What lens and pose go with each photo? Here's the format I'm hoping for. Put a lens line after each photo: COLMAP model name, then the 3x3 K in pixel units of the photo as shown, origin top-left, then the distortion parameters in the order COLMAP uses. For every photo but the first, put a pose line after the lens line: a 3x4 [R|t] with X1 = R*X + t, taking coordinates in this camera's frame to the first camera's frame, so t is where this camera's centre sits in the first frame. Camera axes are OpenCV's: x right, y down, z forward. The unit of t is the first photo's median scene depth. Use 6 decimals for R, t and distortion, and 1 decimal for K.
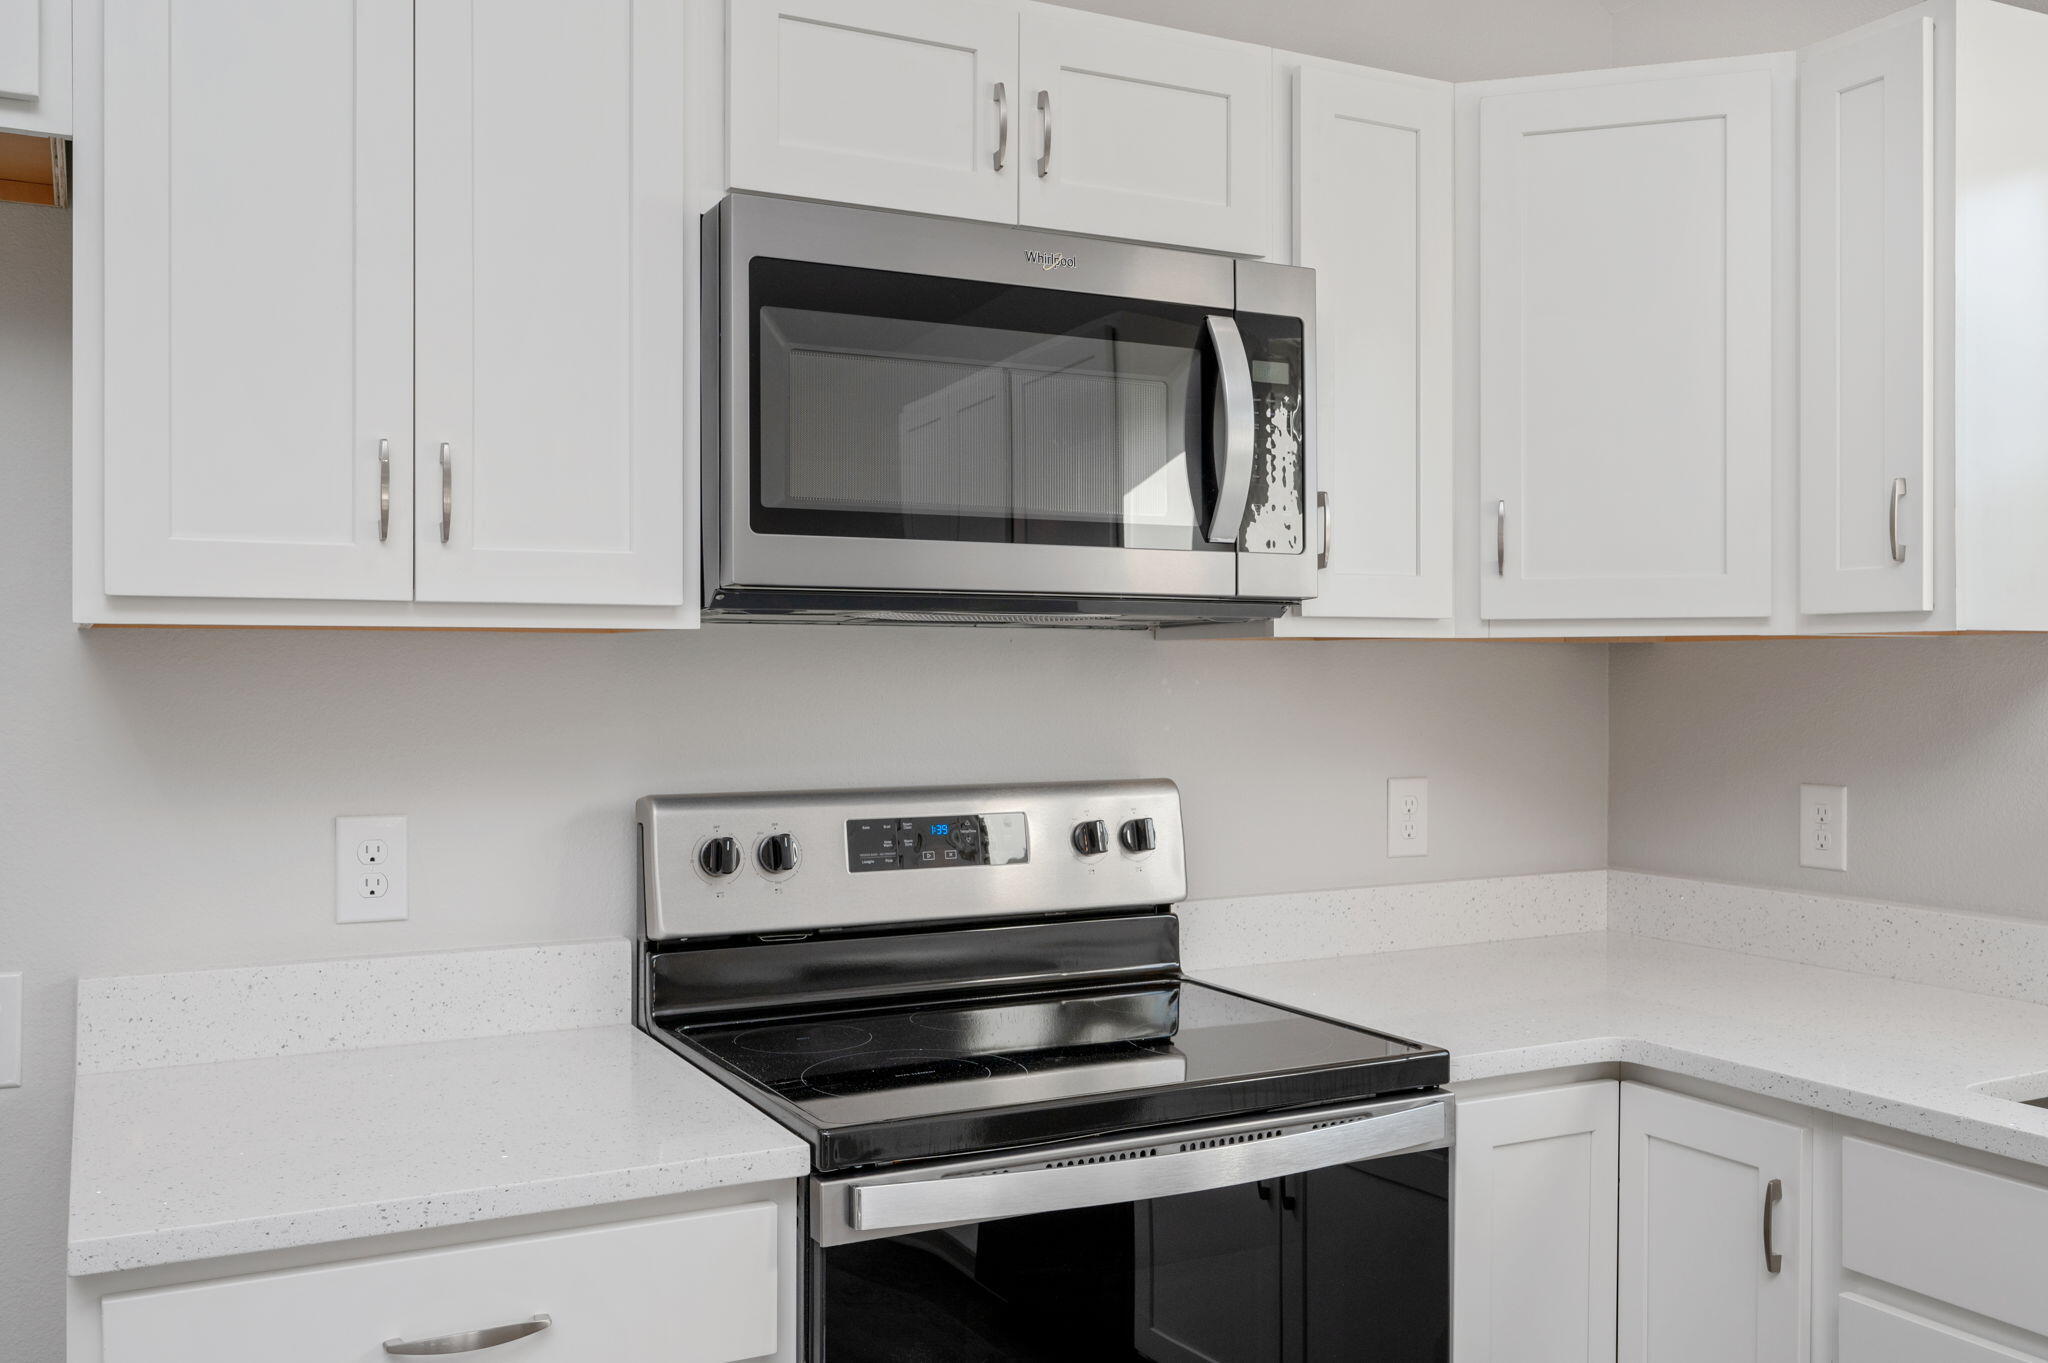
lens RADIAL K [[1782.6, 0, 1027.1], [0, 1782.6, 681.3], [0, 0, 1]] dist [-0.008822, 0.009224]
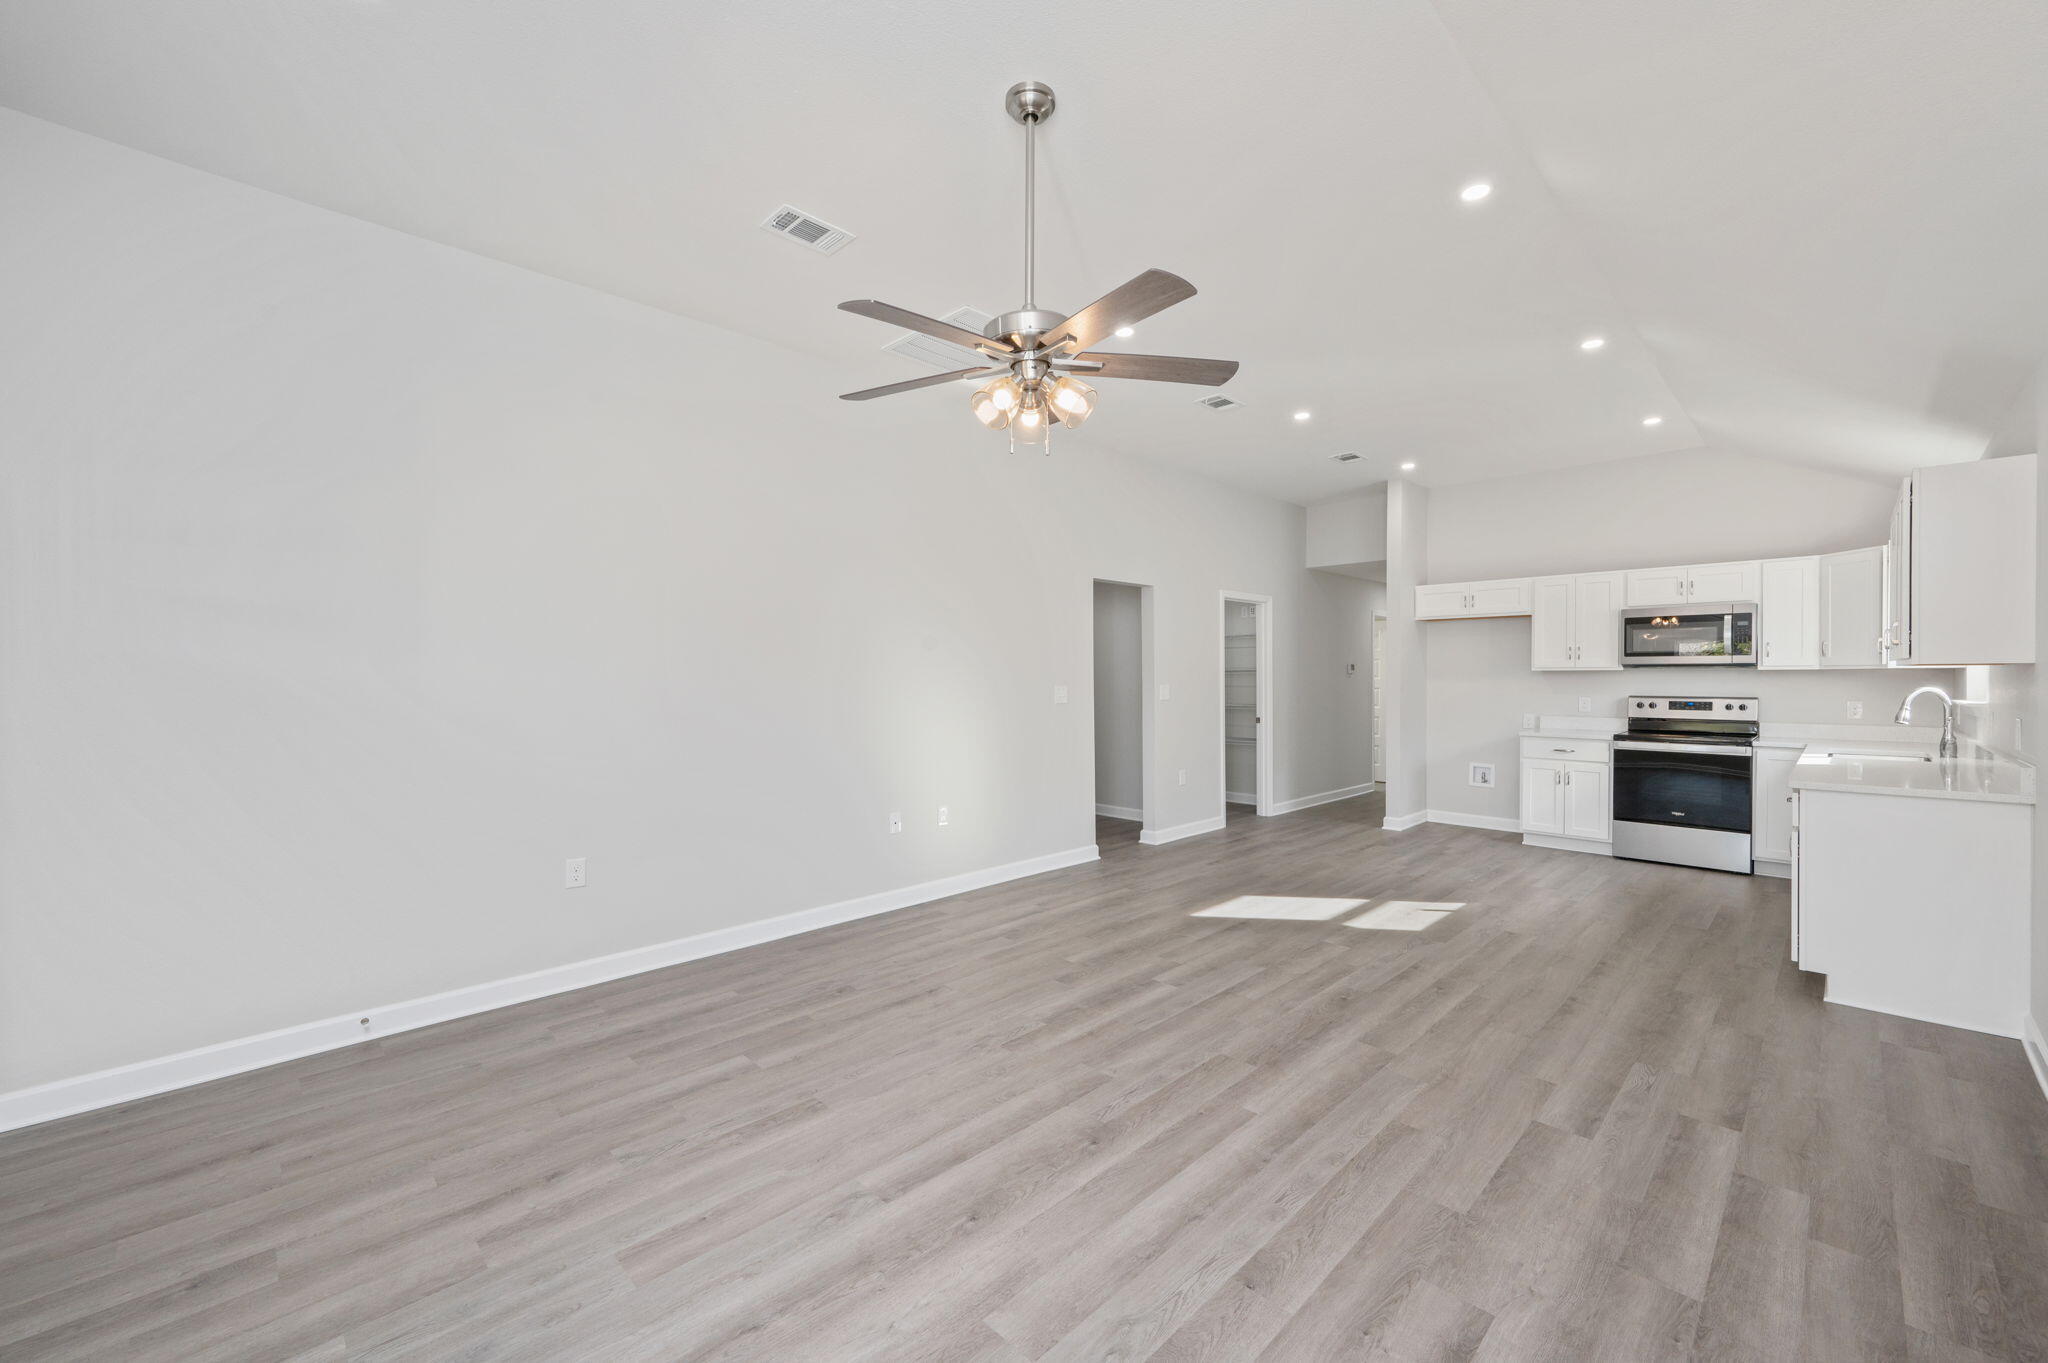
lens RADIAL K [[812.5, 0, 1021.2], [0, 812.5, 681.8], [0, 0, 1]] dist [0.004629, 0.000071]
pose [[0.284325, 0.005349, -0.958713, 1.990824], [-0.006741, 0.999971, 0.003580, 0.018774], [0.958704, 0.005445, 0.284353, -1.953101]]
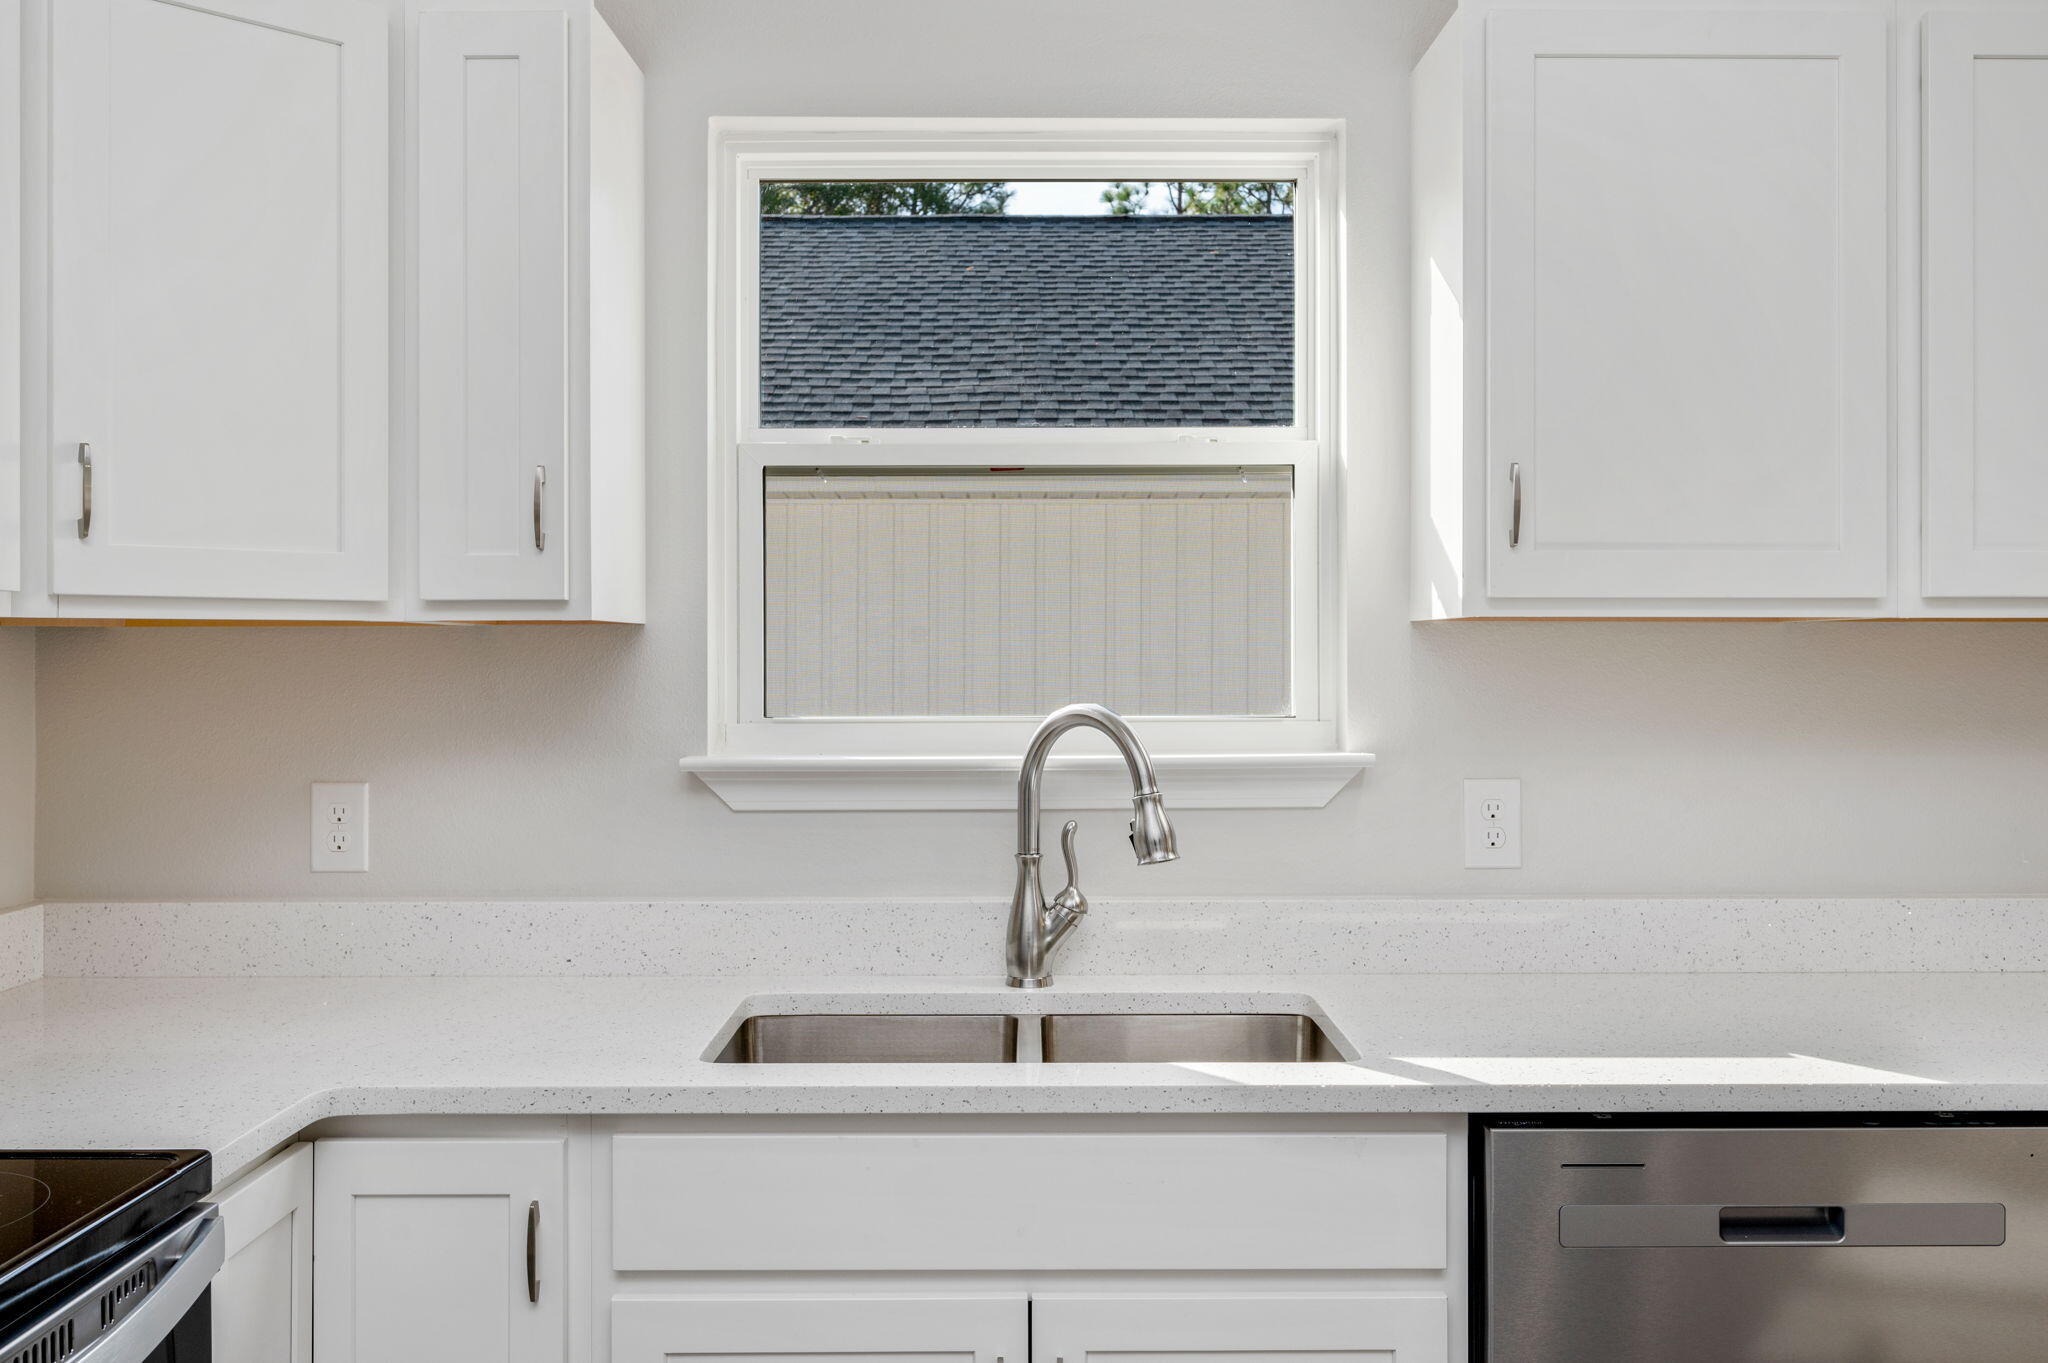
lens RADIAL K [[1782.6, 0, 1038.8], [0, 1782.6, 685.9], [0, 0, 1]] dist [-0.008822, 0.009224]
pose [[0.455818, -0.012859, 0.889980, -0.265506], [0.005798, 0.999917, 0.011479, -0.001384], [-0.890054, -0.000072, 0.455855, 0.302637]]
